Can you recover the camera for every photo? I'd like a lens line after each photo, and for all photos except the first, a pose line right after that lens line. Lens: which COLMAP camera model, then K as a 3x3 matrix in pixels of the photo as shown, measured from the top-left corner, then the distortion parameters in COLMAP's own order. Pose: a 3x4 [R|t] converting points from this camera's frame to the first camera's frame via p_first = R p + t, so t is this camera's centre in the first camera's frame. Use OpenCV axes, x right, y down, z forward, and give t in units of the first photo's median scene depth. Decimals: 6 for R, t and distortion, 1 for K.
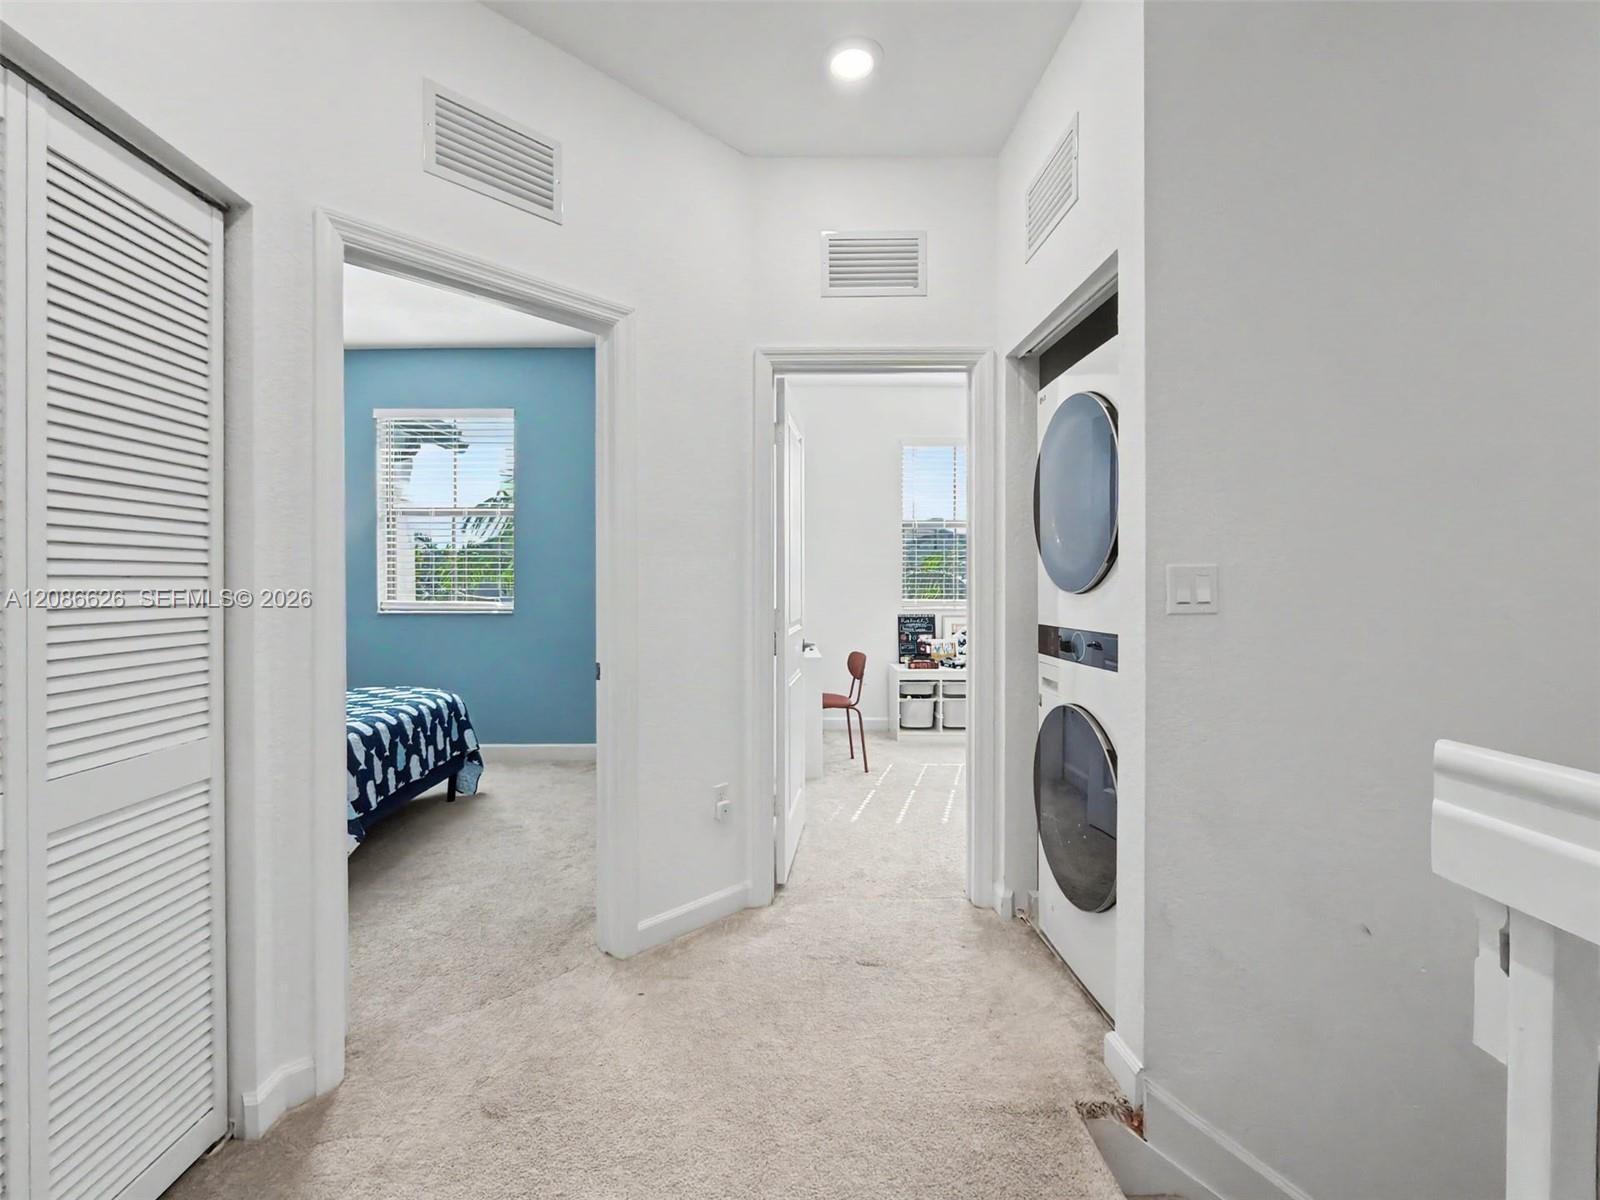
lens RADIAL K [[654.8, 0, 793.4], [0, 654.8, 594.5], [0, 0, 1]] dist [0.000956, 0.000037]
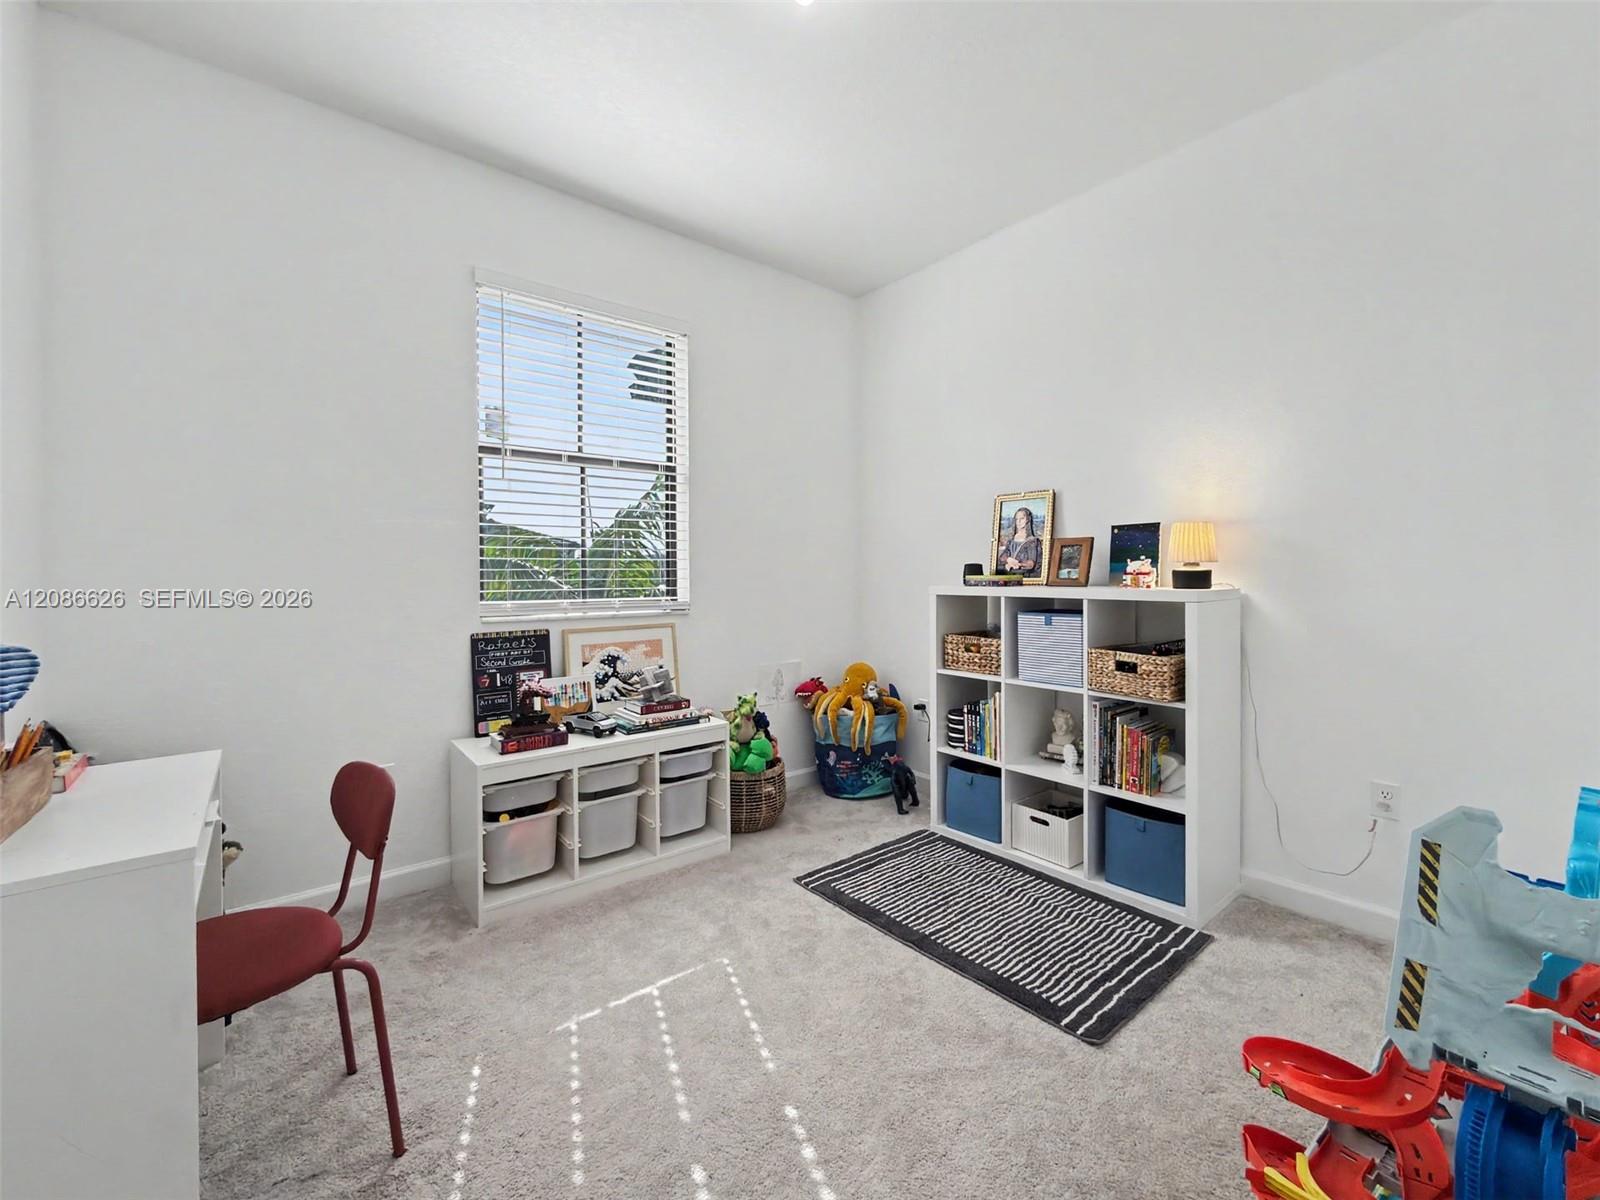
lens RADIAL K [[654.8, 0, 795.4], [0, 654.8, 584.8], [0, 0, 1]] dist [0.000956, 0.000037]
pose [[0.789436, -0.007363, 0.613789, 0.054521], [0.006012, 0.999973, 0.004263, -0.006049], [-0.613803, 0.000324, 0.789459, 0.490750]]
